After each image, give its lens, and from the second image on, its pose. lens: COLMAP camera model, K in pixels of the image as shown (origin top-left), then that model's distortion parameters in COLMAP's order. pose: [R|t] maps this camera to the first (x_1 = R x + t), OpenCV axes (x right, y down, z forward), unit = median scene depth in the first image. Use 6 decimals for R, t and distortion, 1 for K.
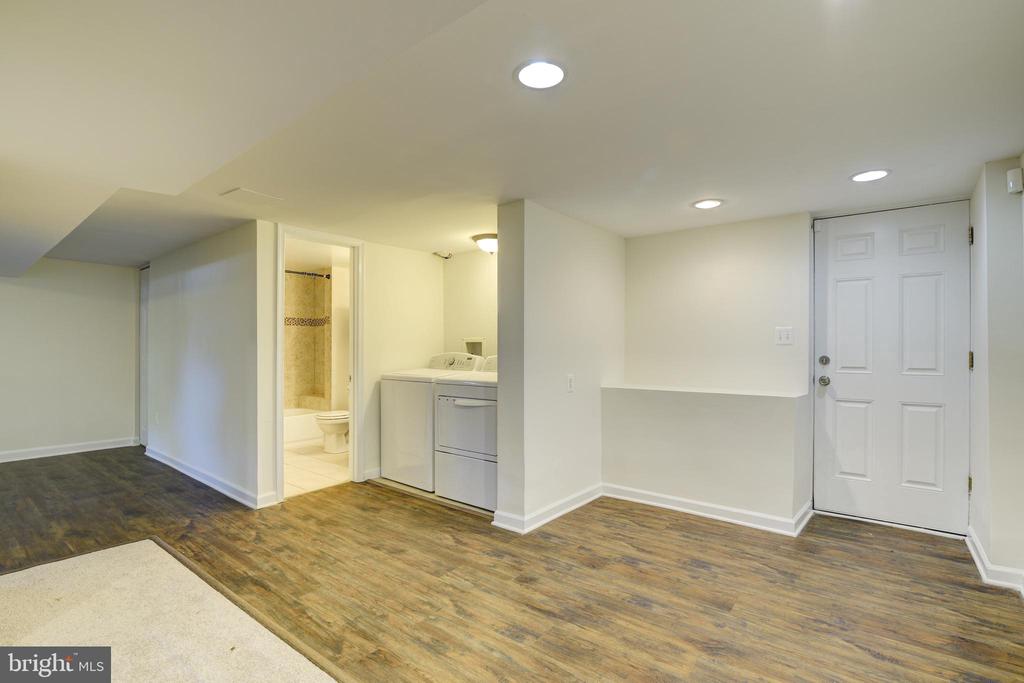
lens RADIAL K [[467.4, 0, 513.8], [0, 467.4, 344.5], [0, 0, 1]] dist [-0.018514, 0.001154]
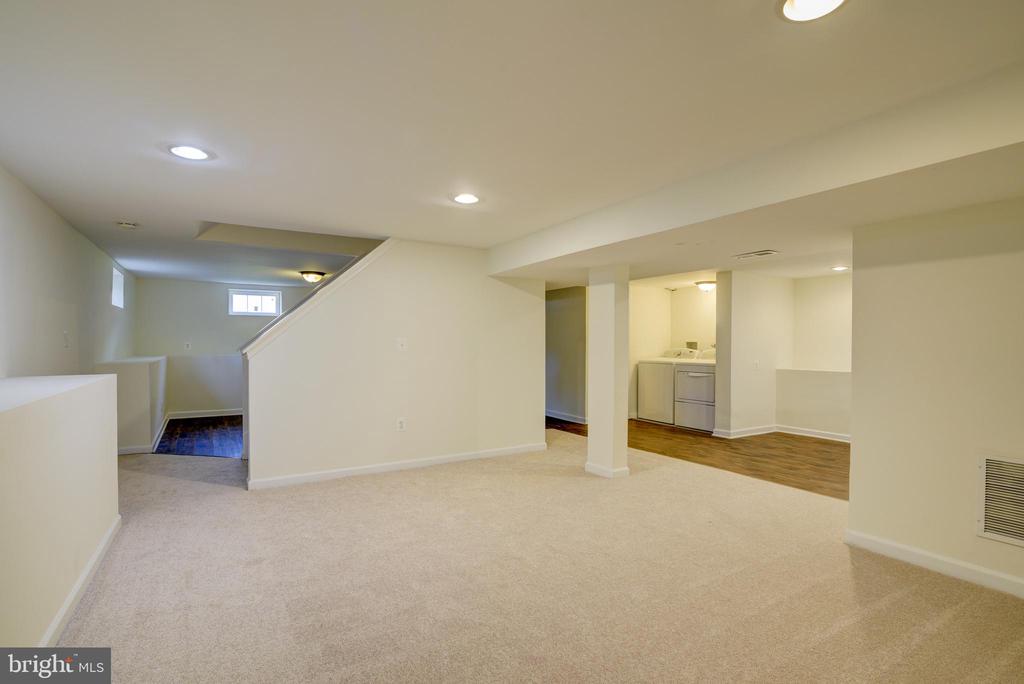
lens RADIAL K [[467.4, 0, 515.0], [0, 467.4, 347.3], [0, 0, 1]] dist [-0.018514, 0.001154]
pose [[0.939366, 0.007964, -0.342825, -0.132260], [-0.002254, 0.999852, 0.017051, -0.016542], [0.342910, -0.015244, 0.939245, -0.947535]]
